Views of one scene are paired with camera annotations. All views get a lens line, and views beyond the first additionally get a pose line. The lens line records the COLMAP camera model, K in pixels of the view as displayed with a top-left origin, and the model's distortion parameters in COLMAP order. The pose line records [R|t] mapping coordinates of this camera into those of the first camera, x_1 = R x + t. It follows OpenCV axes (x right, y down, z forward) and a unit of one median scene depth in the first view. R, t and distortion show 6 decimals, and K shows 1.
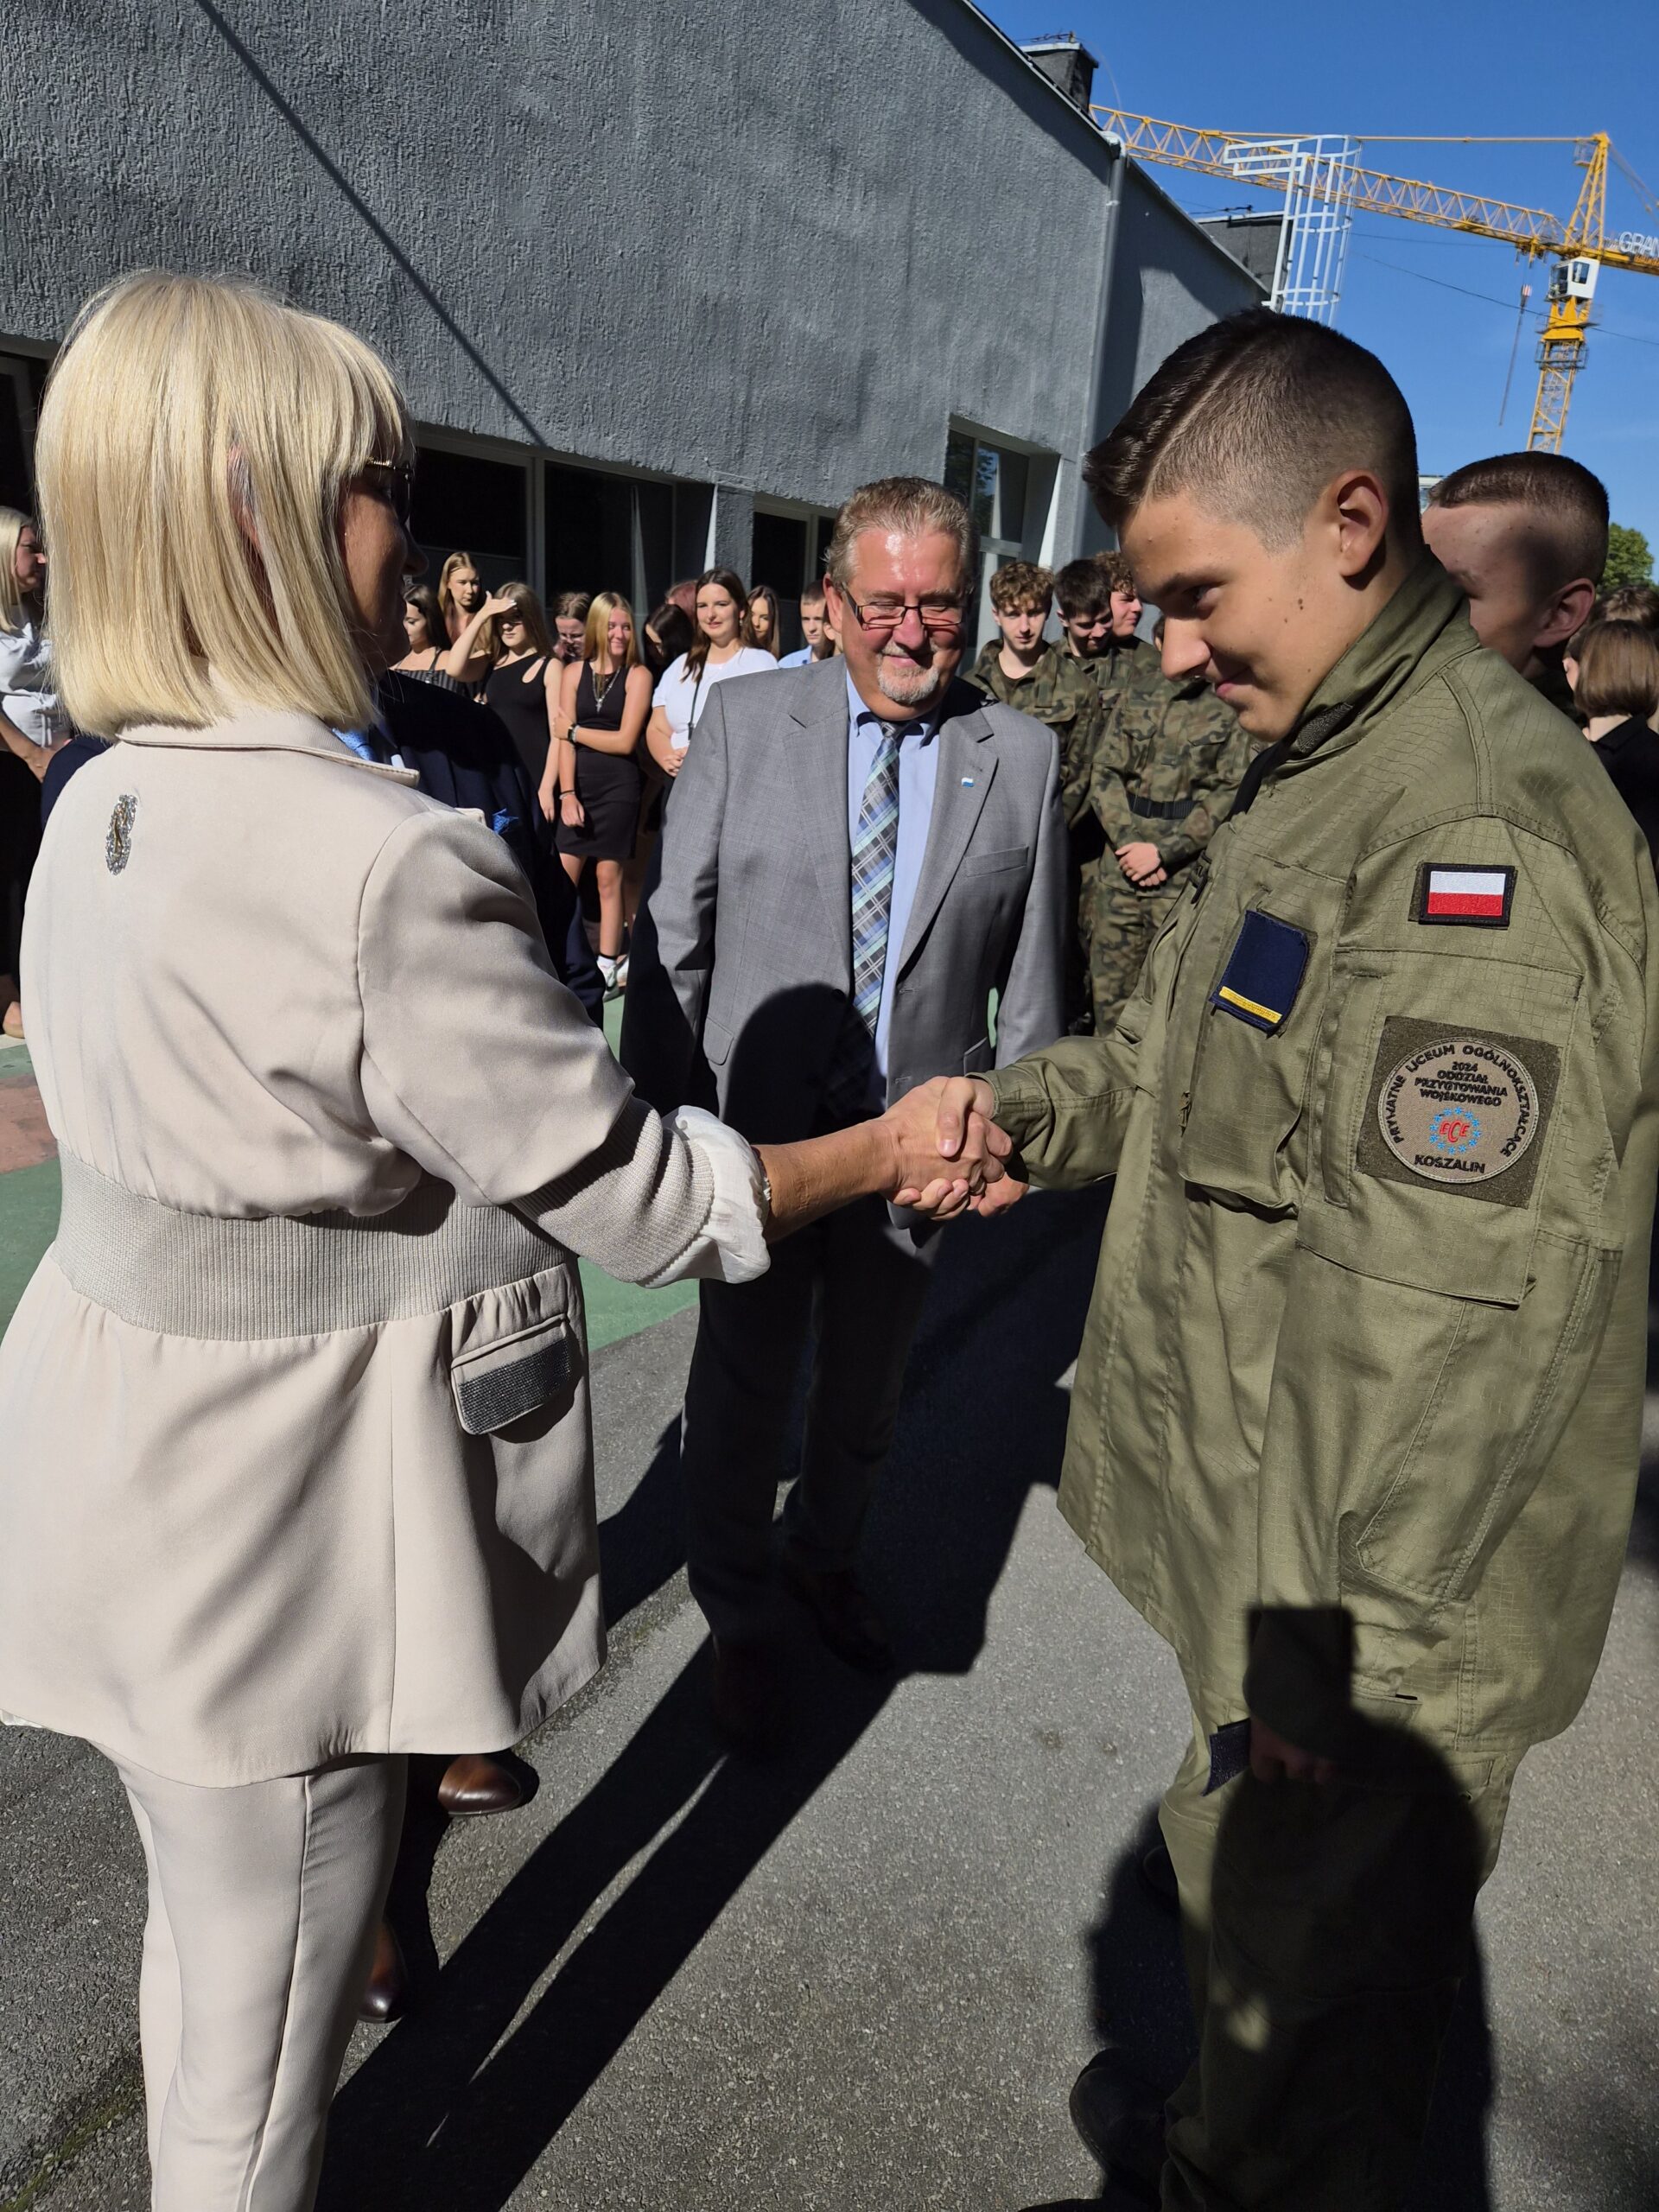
lens RADIAL K [[1474.5, 0, 829.5], [0, 1474.5, 1106.0], [0, 0, 1]] dist [0.031981, -0.039567]
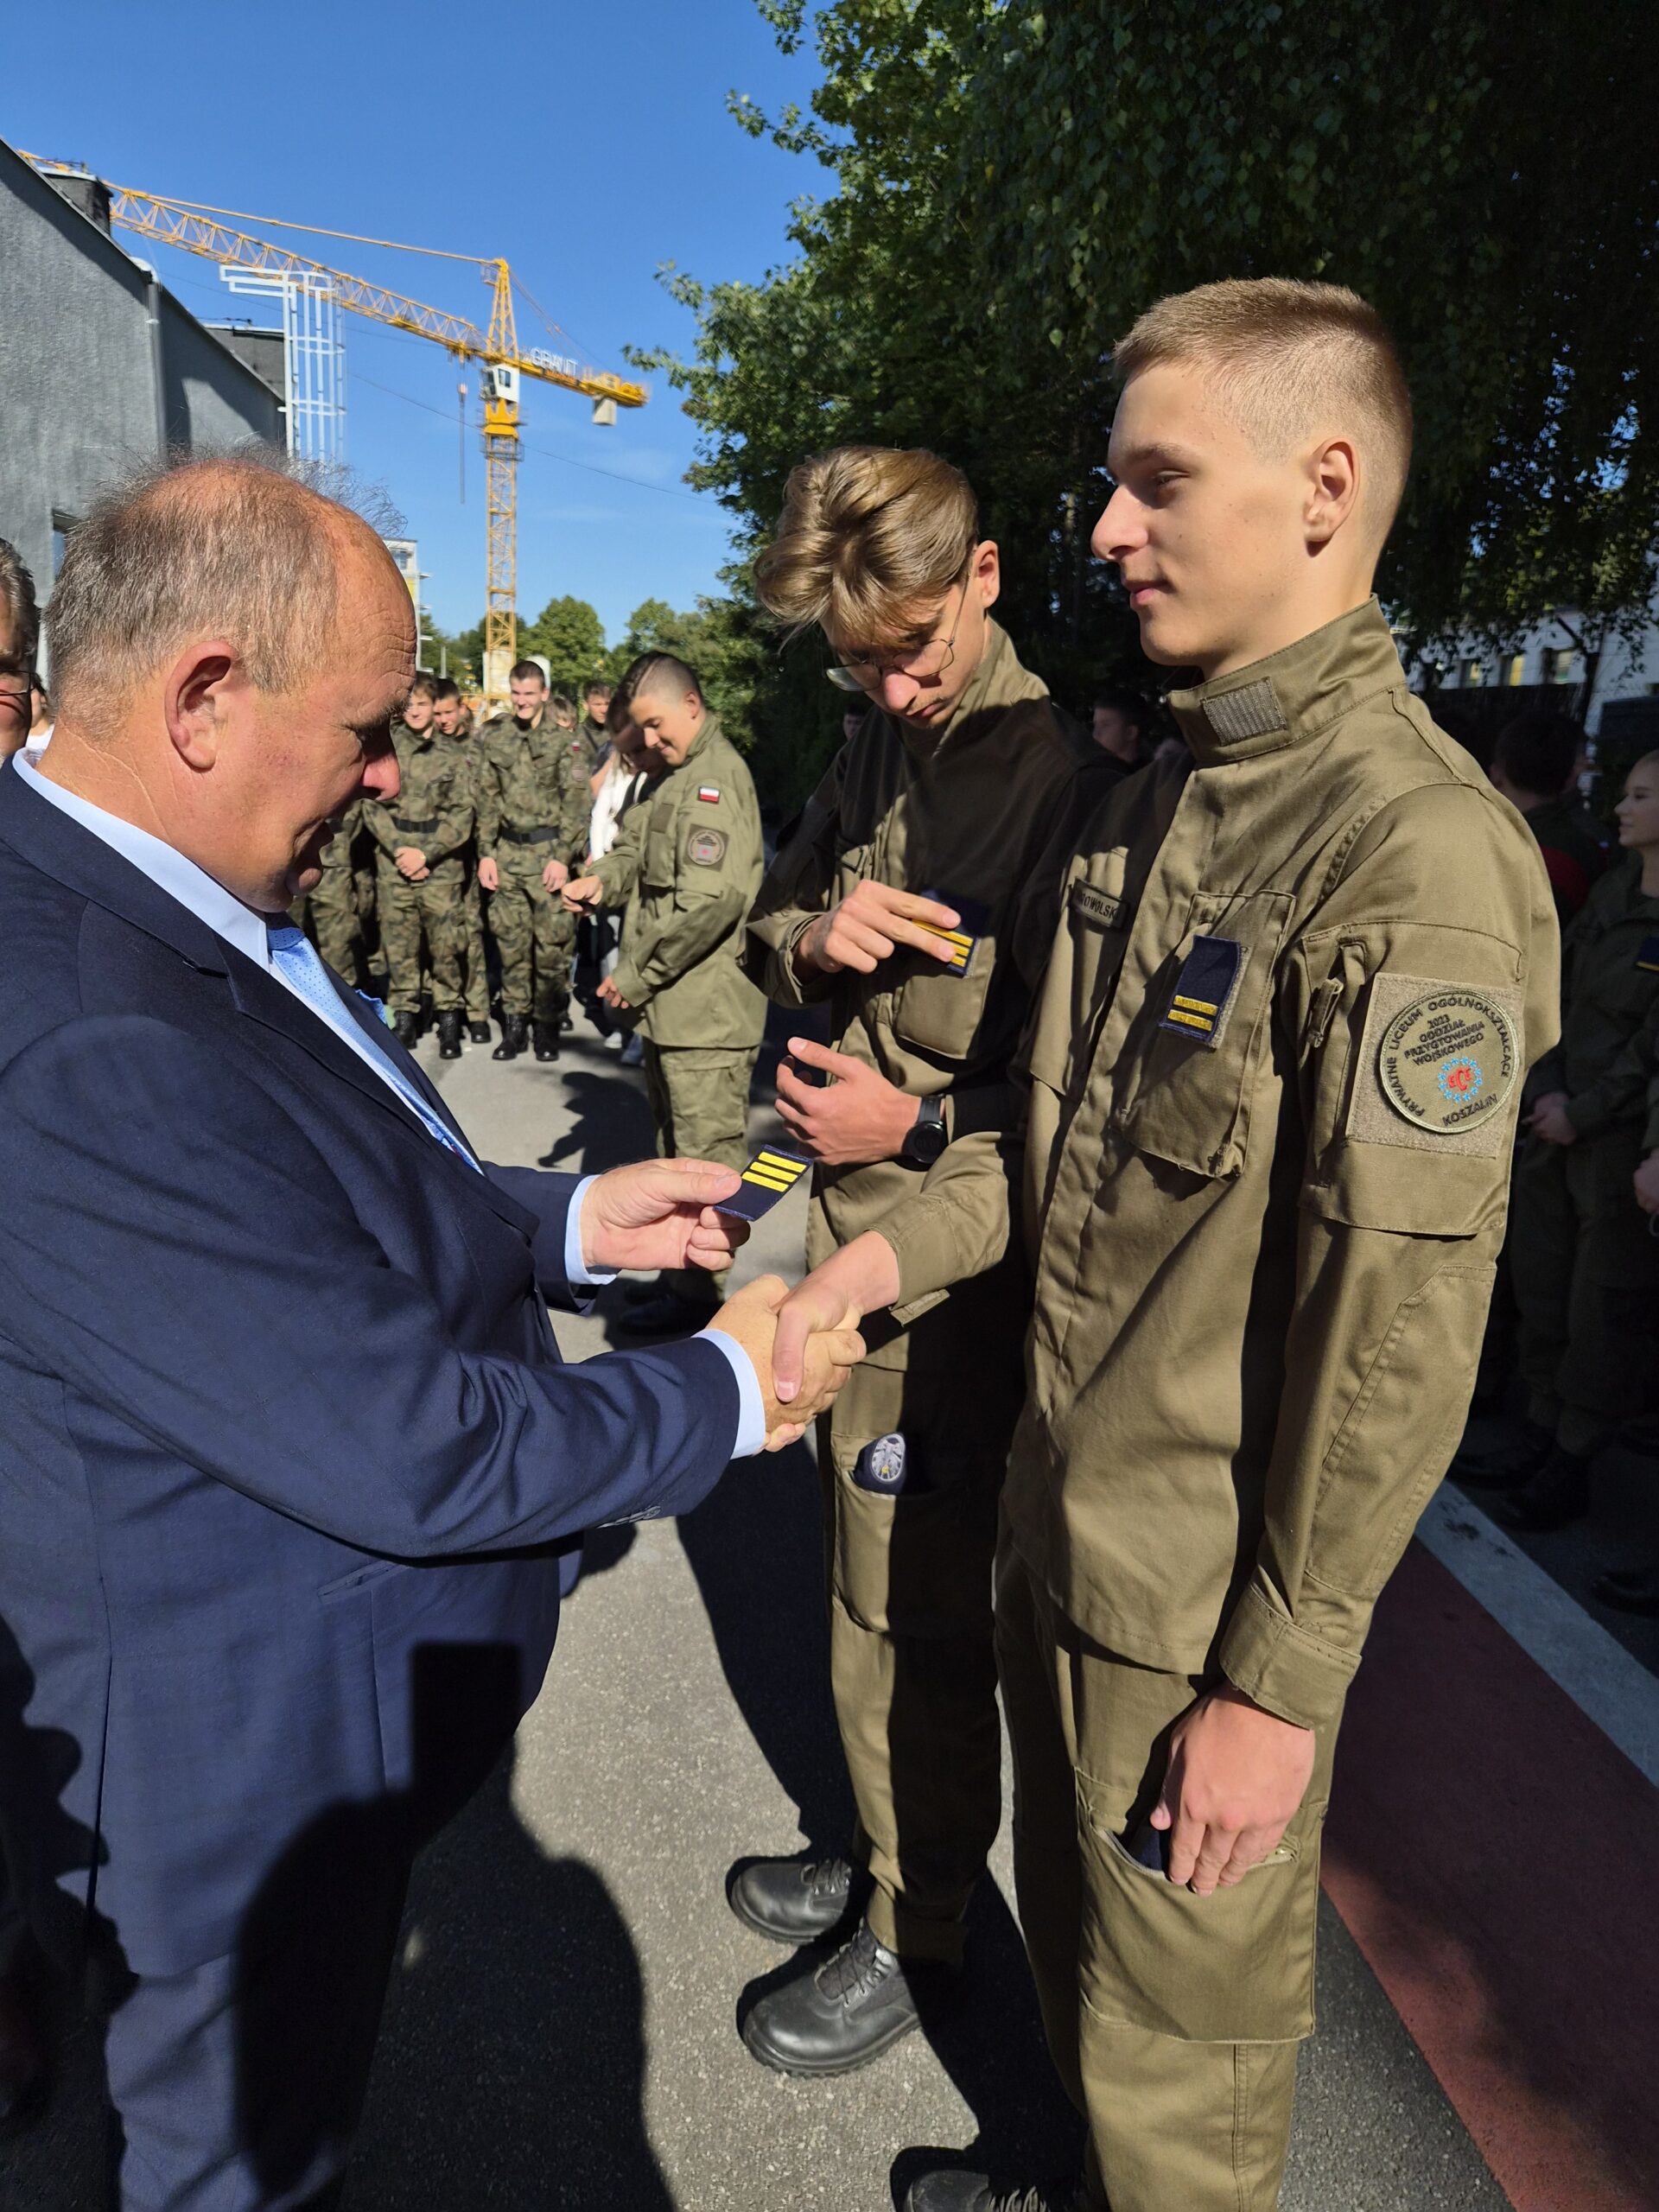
lens RADIAL K [[1432.7, 0, 829.5], [0, 1432.7, 1106.0], [0, 0, 1]] dist [0.008630, 0.001250]
pose [[0.808299, -0.168983, 0.564001, -0.165935], [0.183110, 0.982572, 0.031969, 0.057853], [-0.559574, 0.077434, 0.825155, -0.220389]]
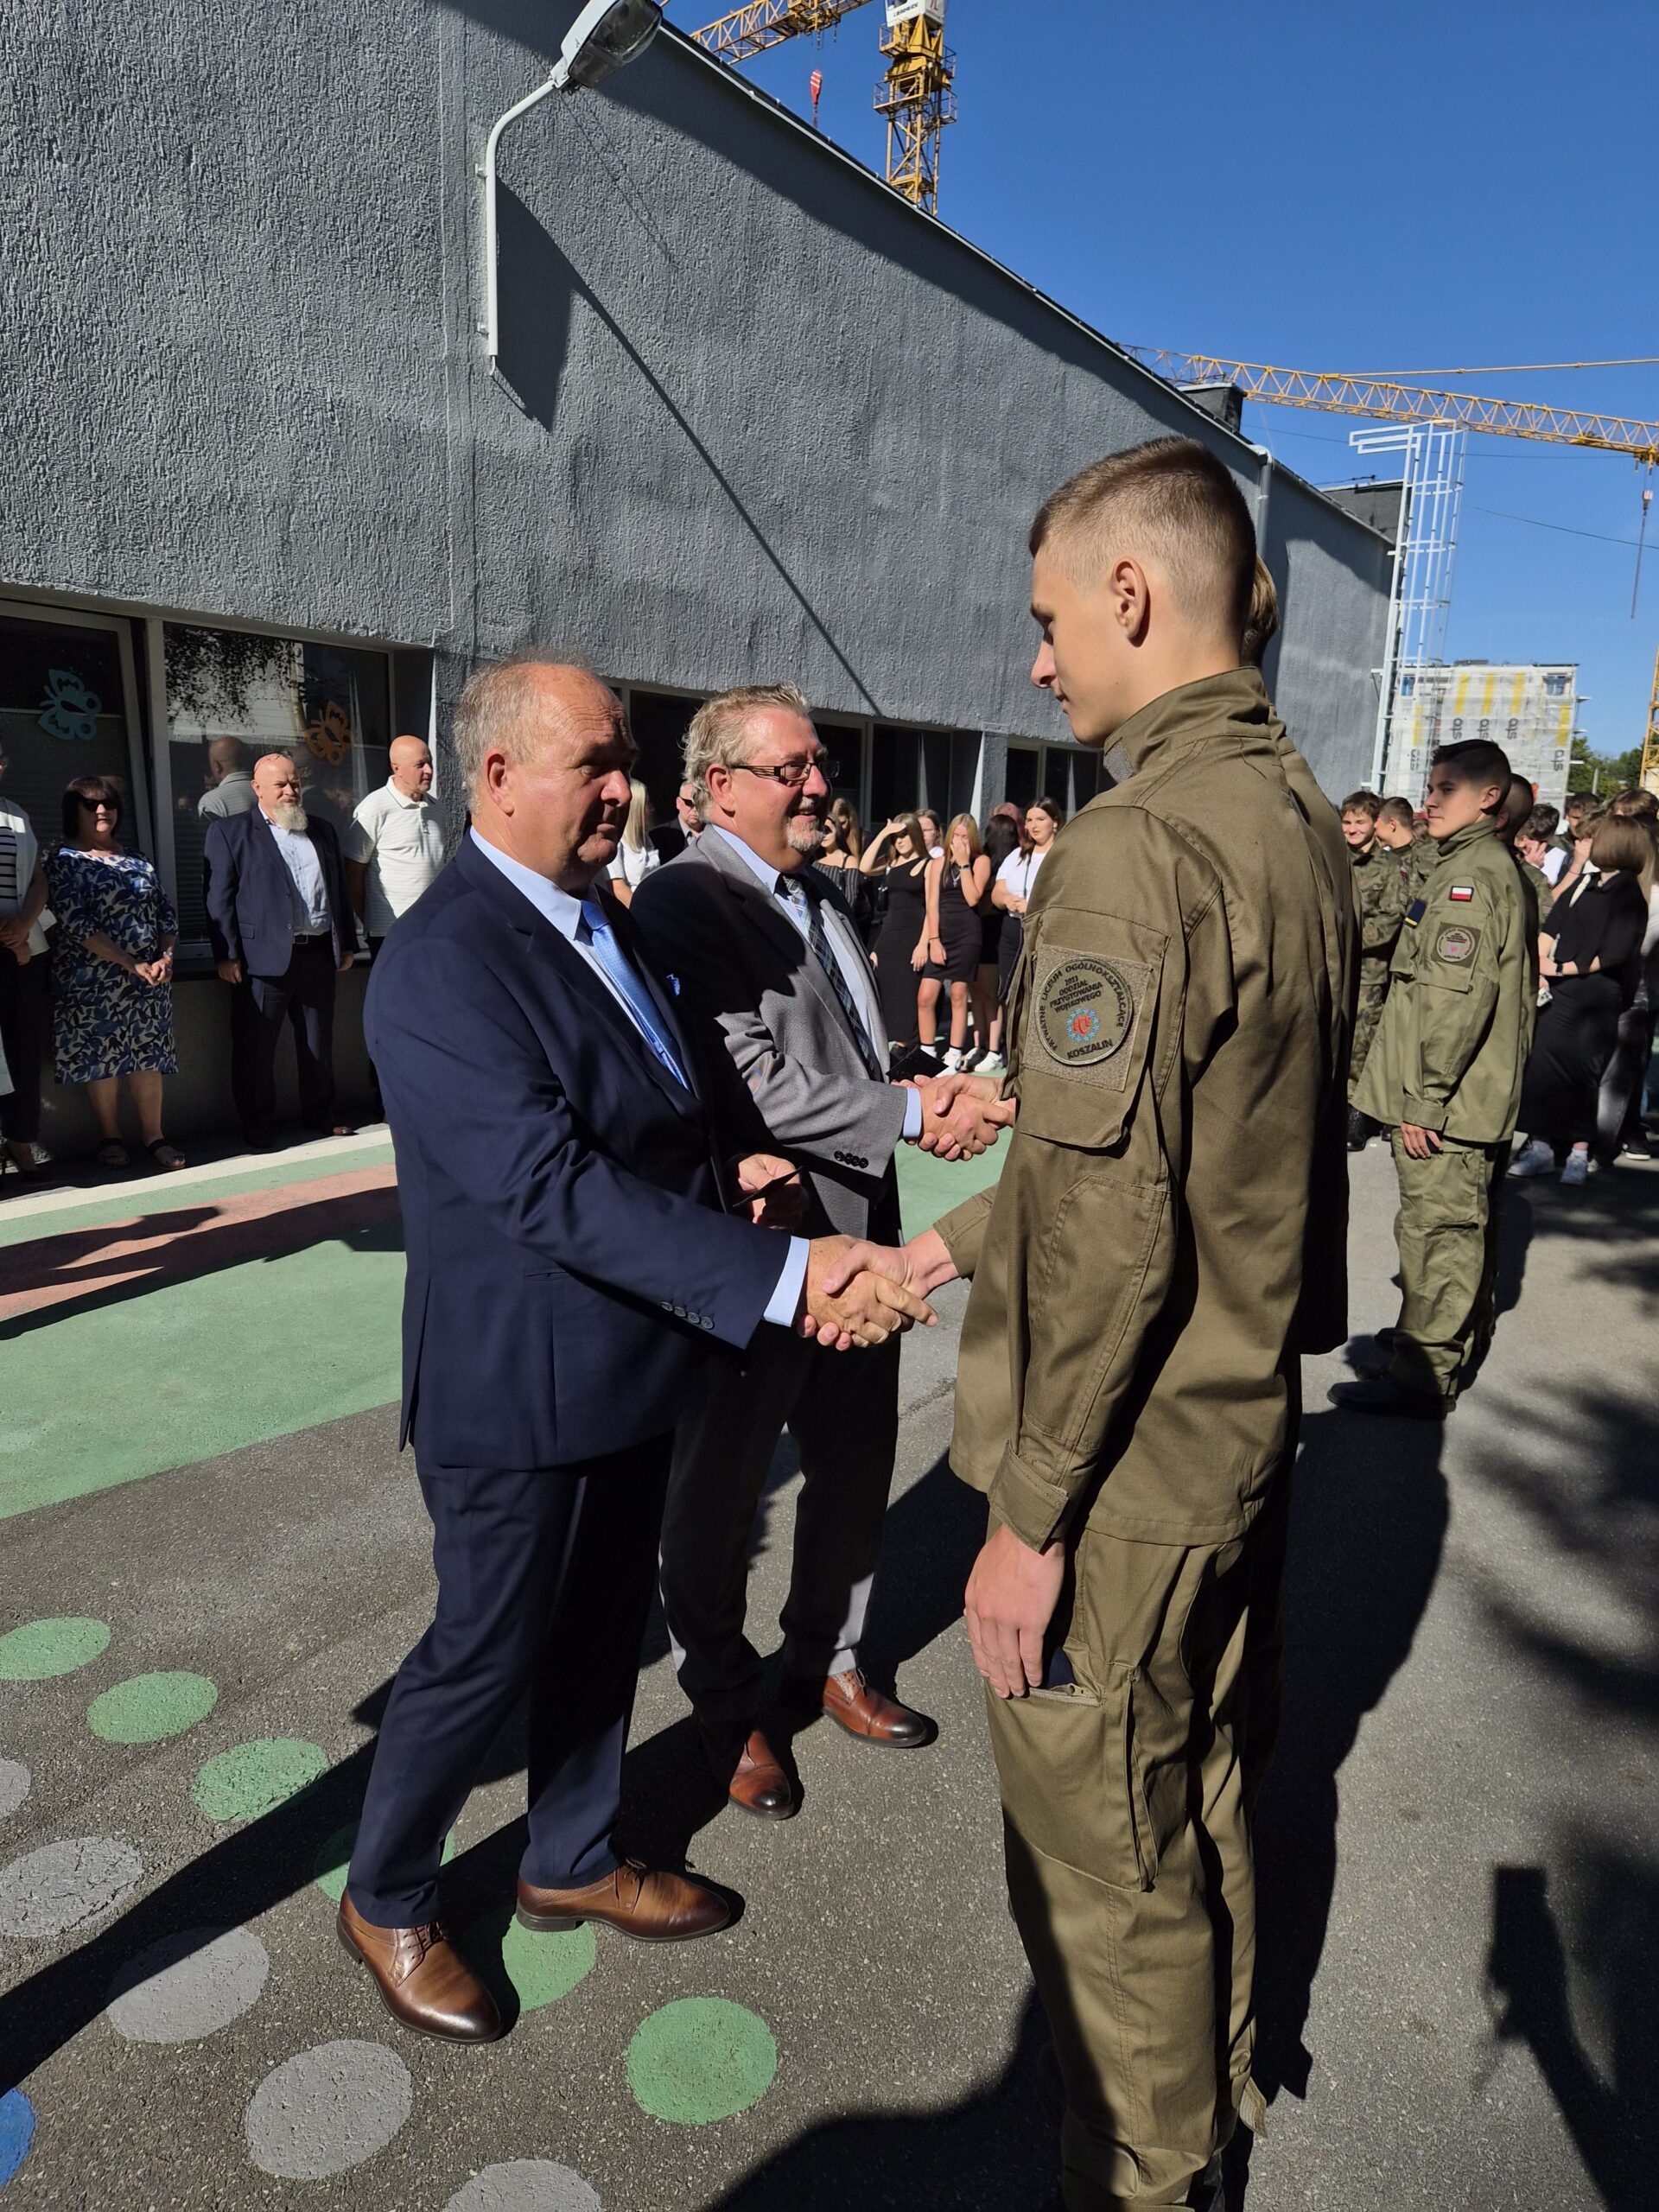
lens RADIAL K [[1455.0, 0, 829.5], [0, 1455.0, 1106.0], [0, 0, 1]] dist [0.005322, 0.004606]
pose [[0.994719, -0.014944, -0.101539, -0.085639], [0.002109, 0.992109, -0.125357, 0.090584], [0.102611, 0.124481, 0.986902, -0.294644]]
